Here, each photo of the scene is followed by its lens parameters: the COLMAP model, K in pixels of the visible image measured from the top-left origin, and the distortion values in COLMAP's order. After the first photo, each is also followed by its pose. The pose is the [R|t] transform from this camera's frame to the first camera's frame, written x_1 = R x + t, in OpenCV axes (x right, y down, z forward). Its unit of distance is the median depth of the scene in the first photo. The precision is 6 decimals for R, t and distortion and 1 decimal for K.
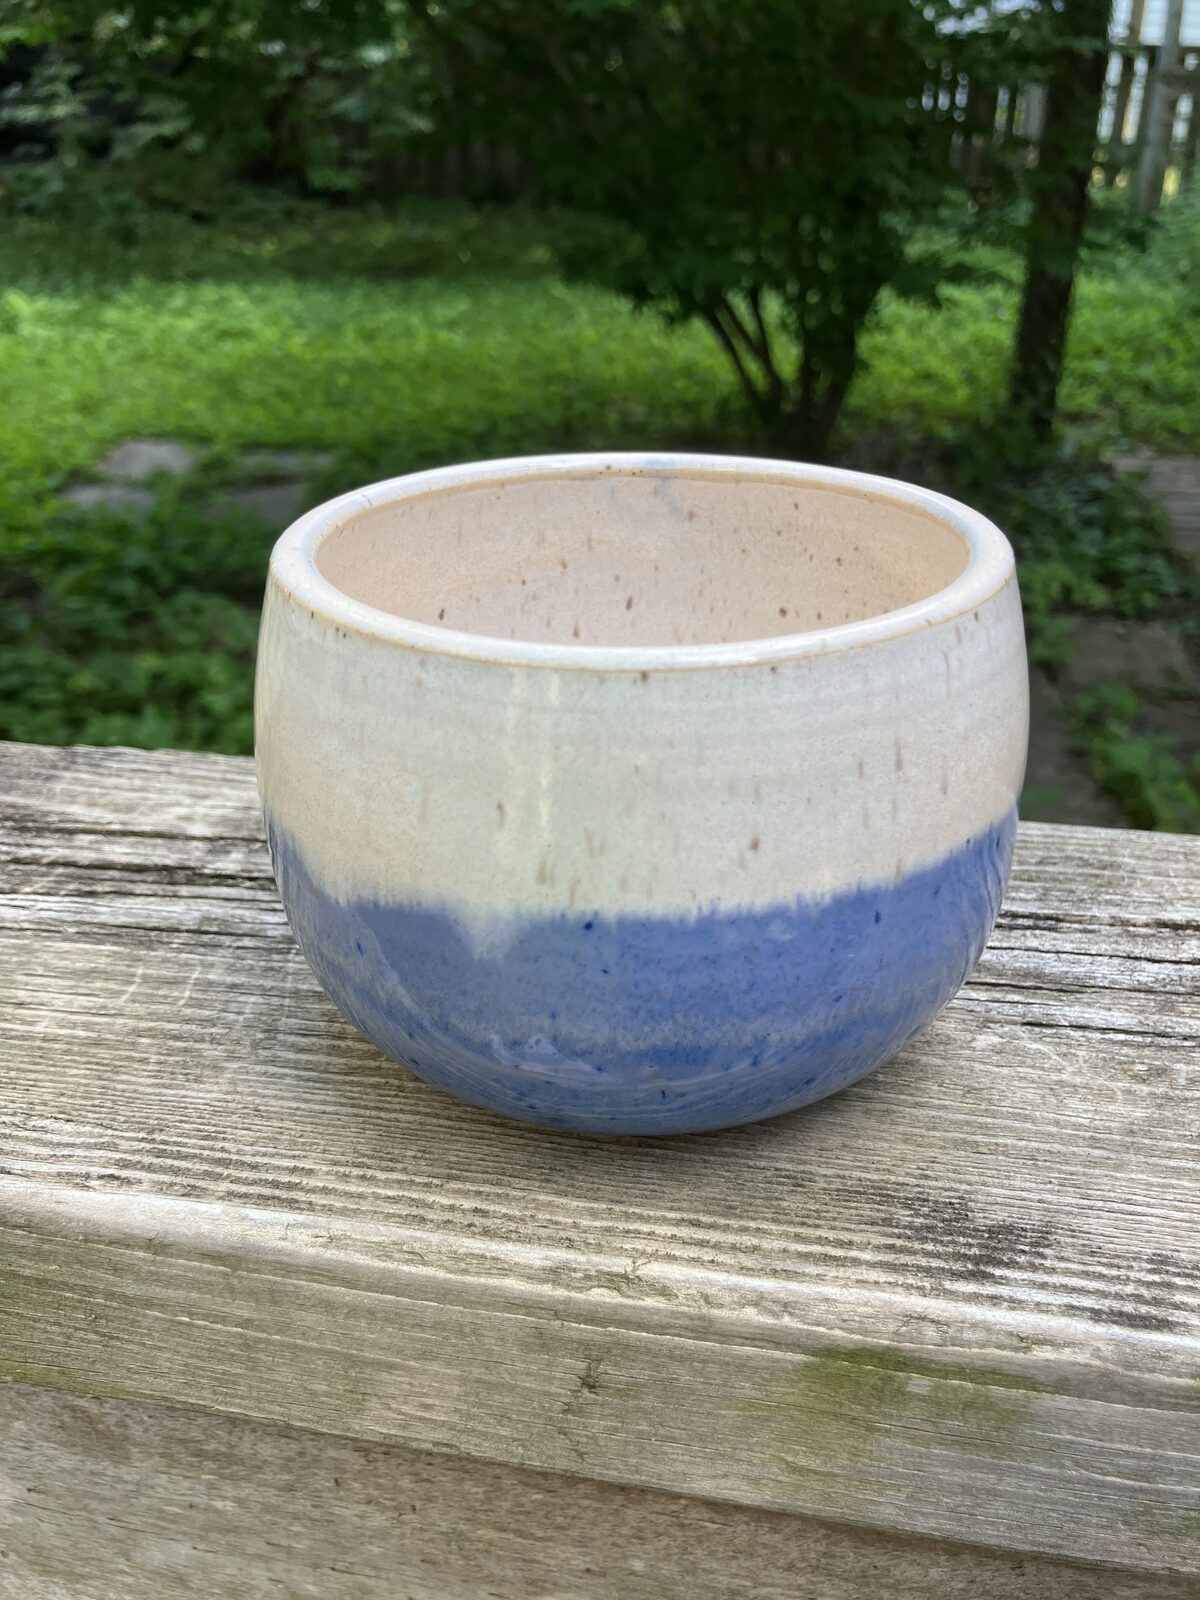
lens RADIAL K [[1372.9, 0, 596.9], [0, 1372.9, 806.4], [0, 0, 1]] dist [-0.070896, 0.101898]
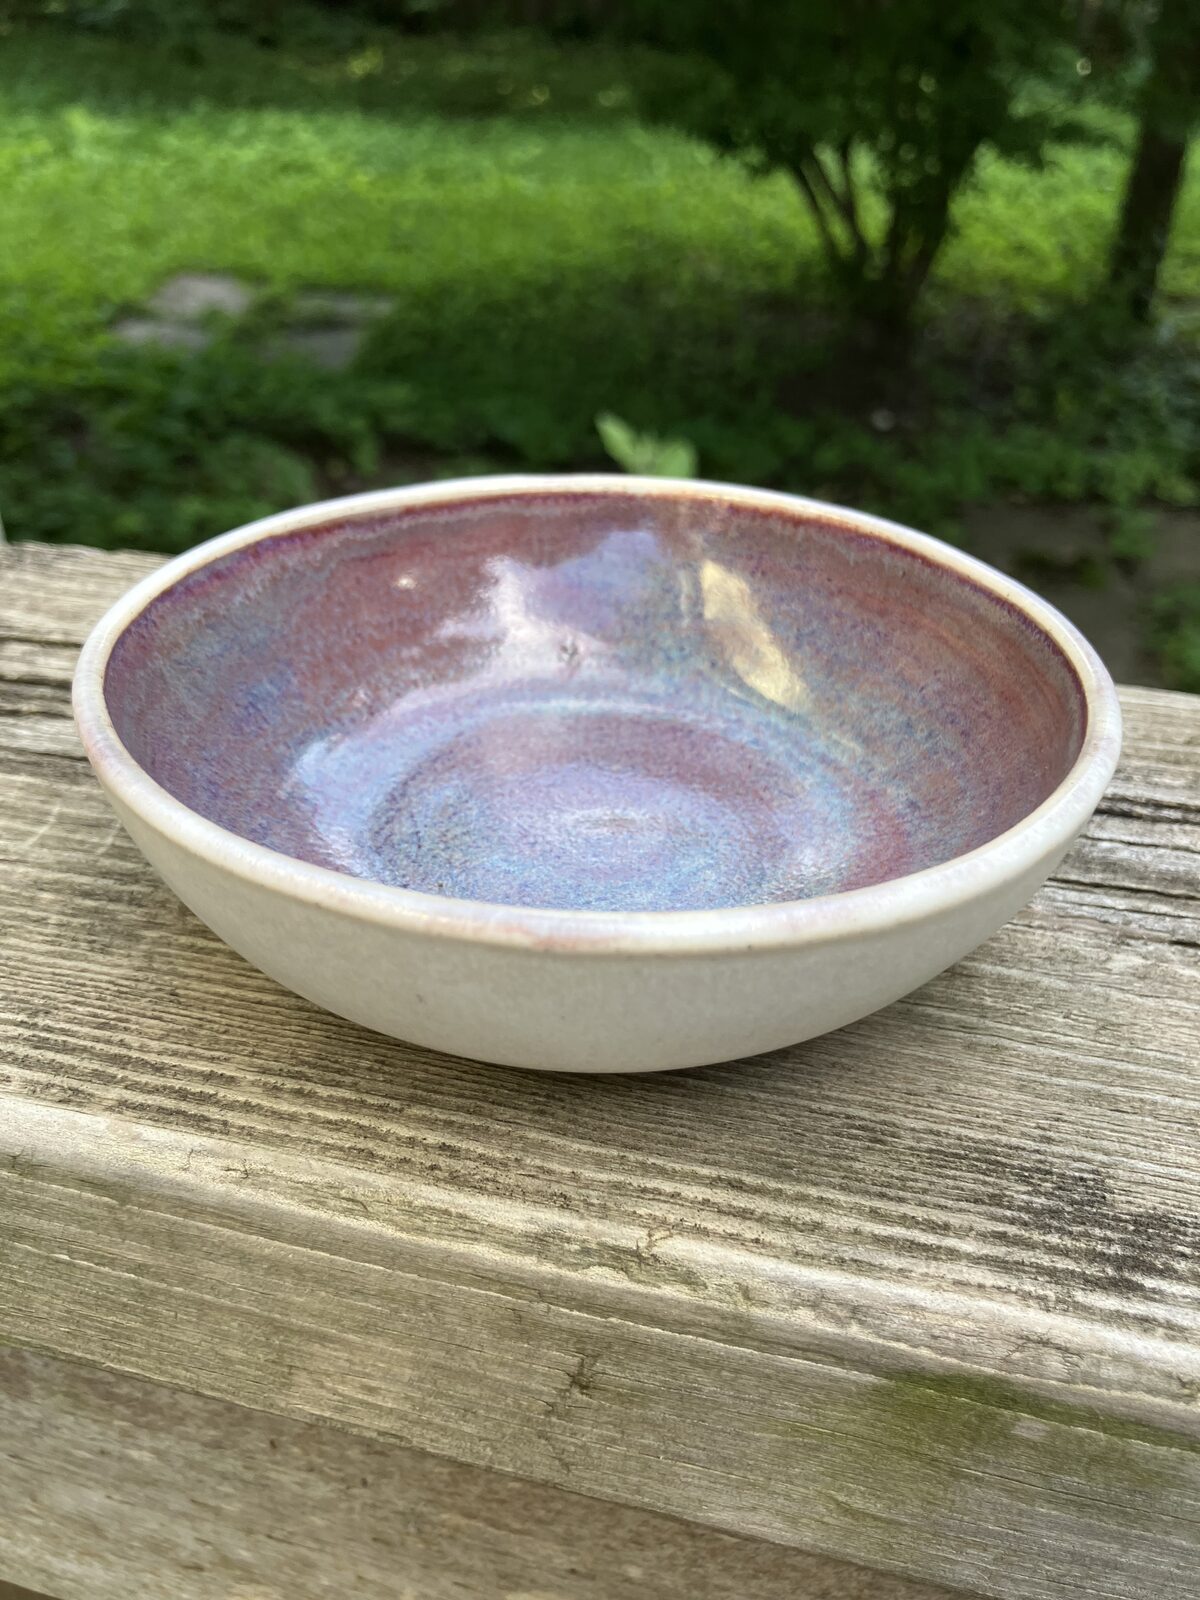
lens RADIAL K [[1388.1, 0, 604.1], [0, 1388.1, 813.5], [0, 0, 1]] dist [-0.069814, 0.091774]
pose [[0.997958, 0.058650, -0.025293, 0.006994], [-0.056036, 0.994000, 0.093938, 0.034851], [0.030650, -0.092329, 0.995257, 0.242552]]
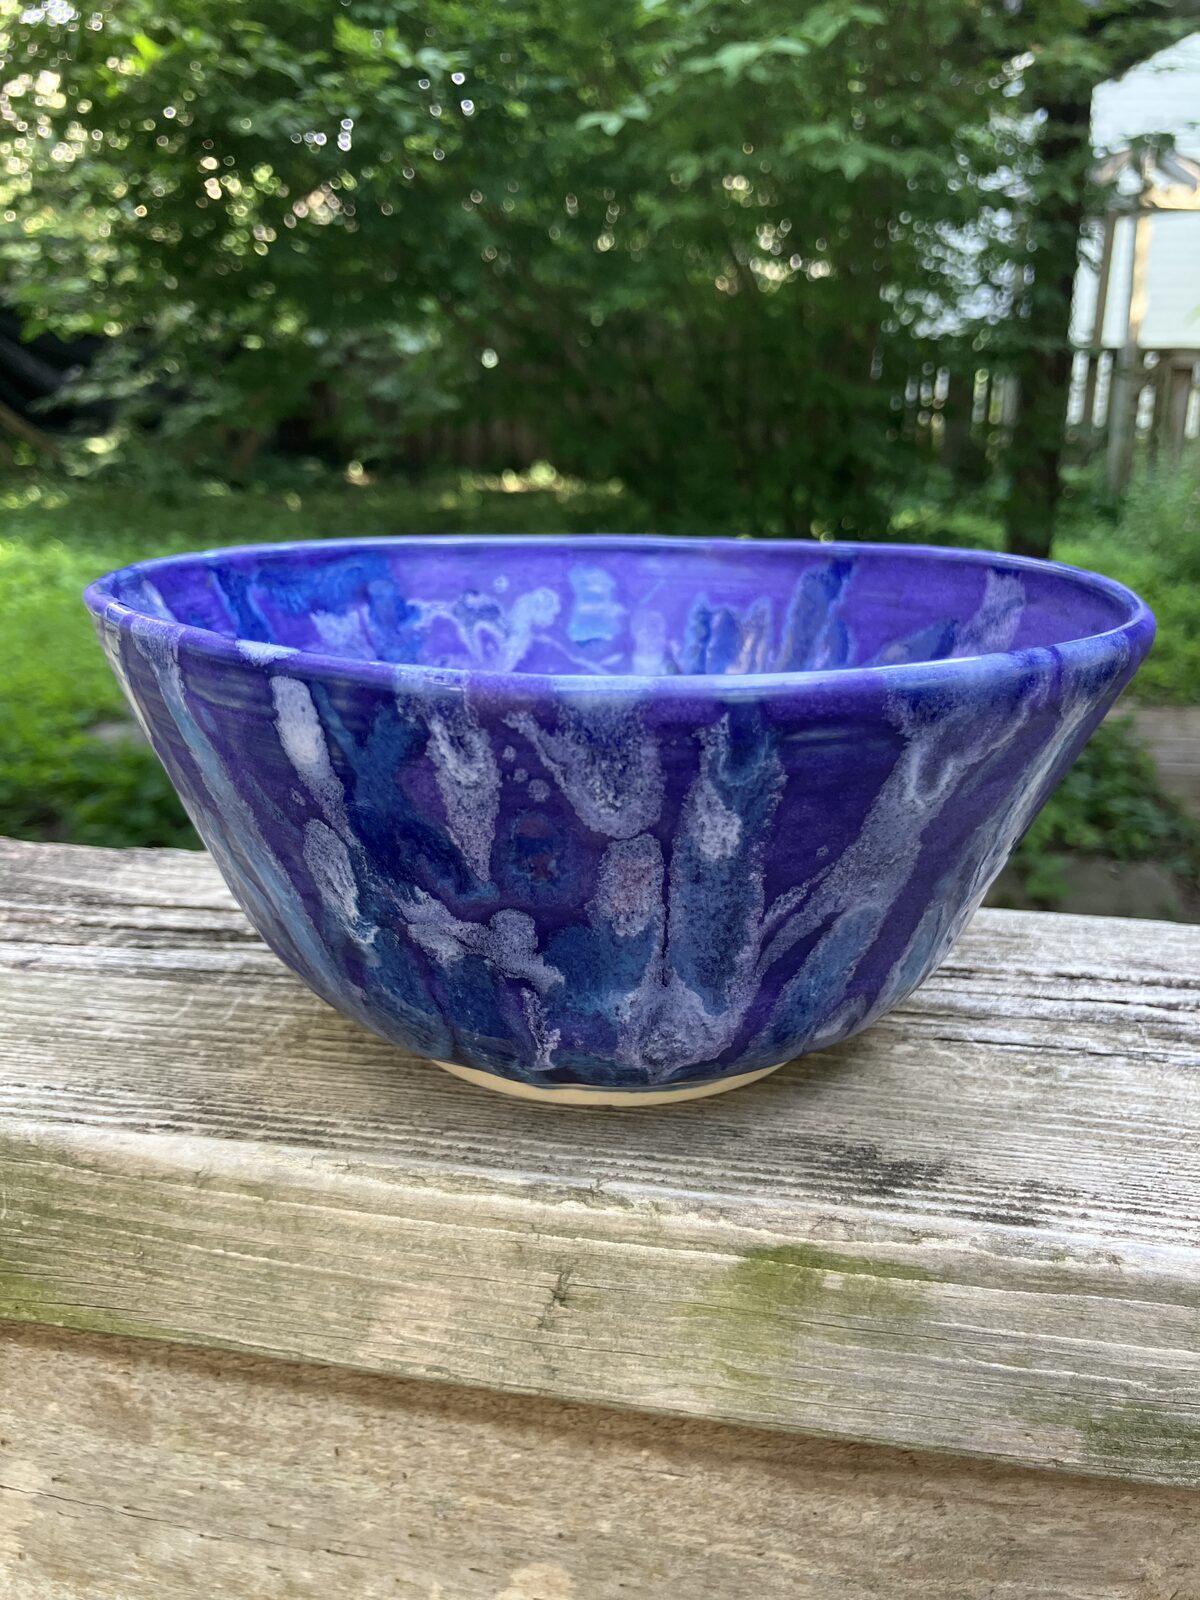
lens RADIAL K [[1361.5, 0, 605.7], [0, 1361.5, 774.1], [0, 0, 1]] dist [-0.062194, 0.091928]
pose [[0.999938, 0.011133, 0.000746, 0.024951], [-0.010755, 0.979497, -0.201170, 0.191333], [-0.002971, 0.201149, 0.979556, -0.220778]]
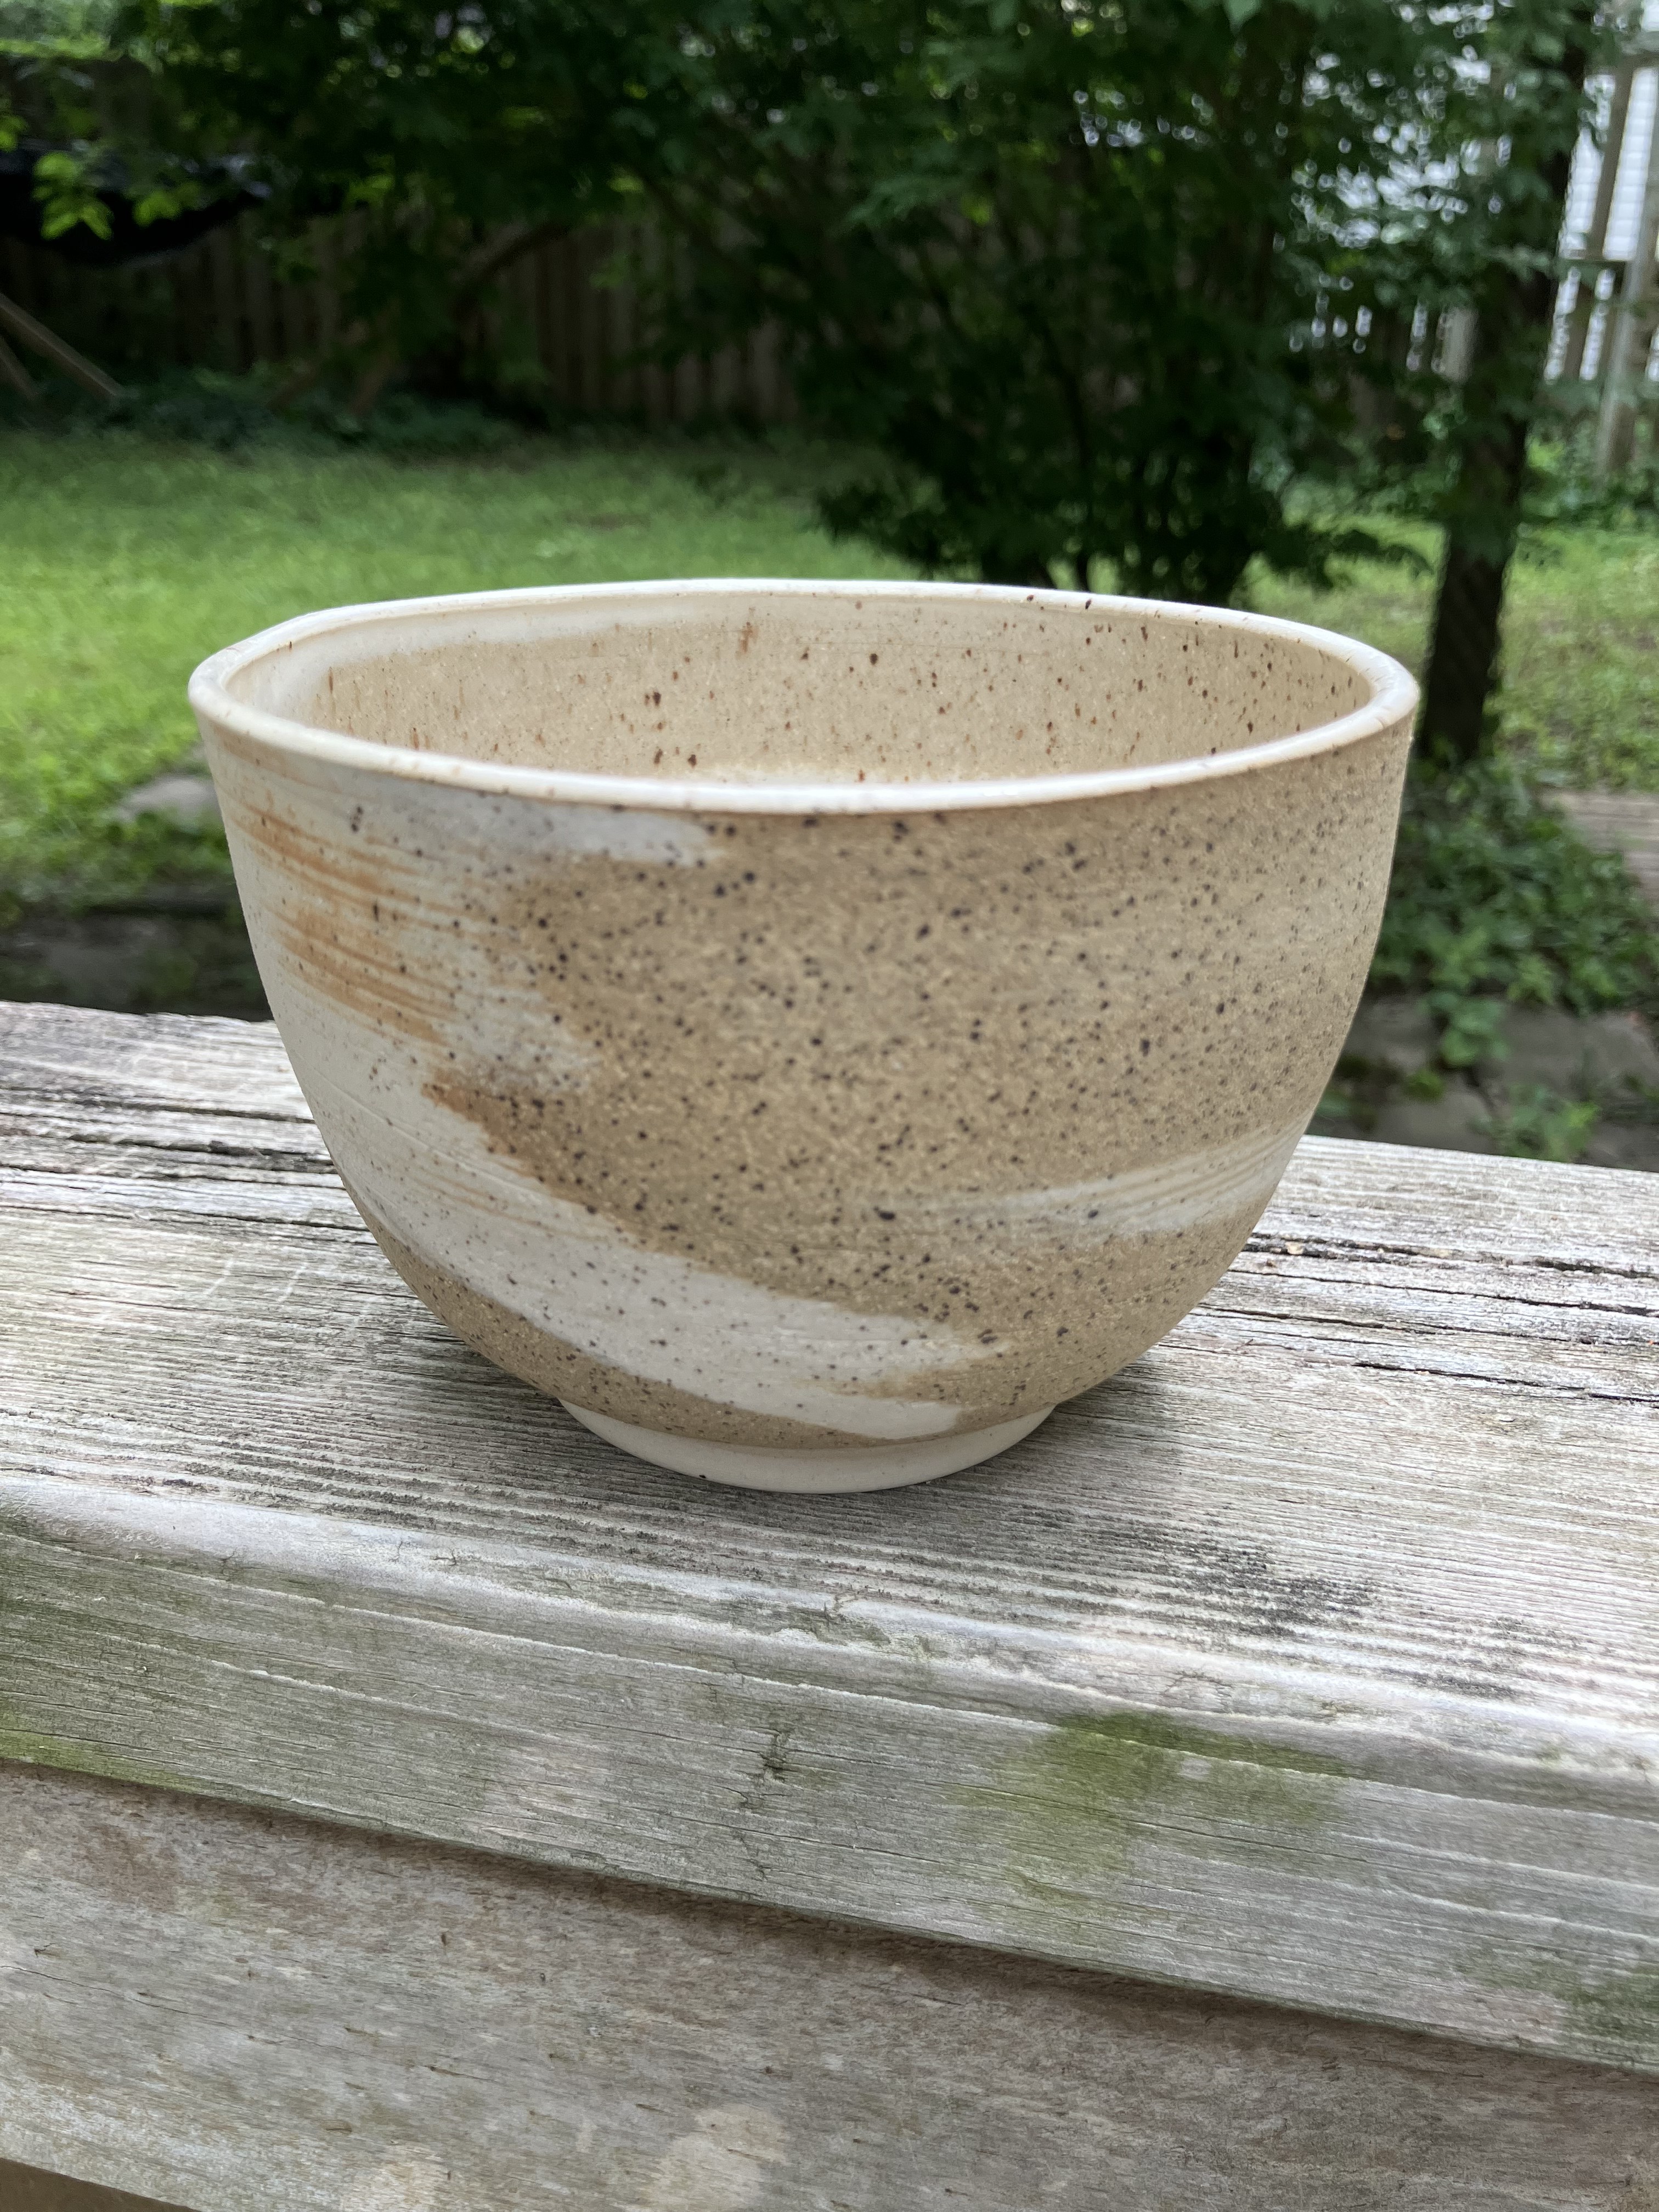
lens RADIAL K [[1869.2, 0, 839.9], [0, 1869.2, 1077.5], [0, 0, 1]] dist [-0.040259, 0.046911]
pose [[0.999209, 0.038569, -0.009708, 0.024109], [-0.039274, 0.995367, -0.087756, 0.111051], [0.006278, 0.088068, 0.996095, -0.085280]]
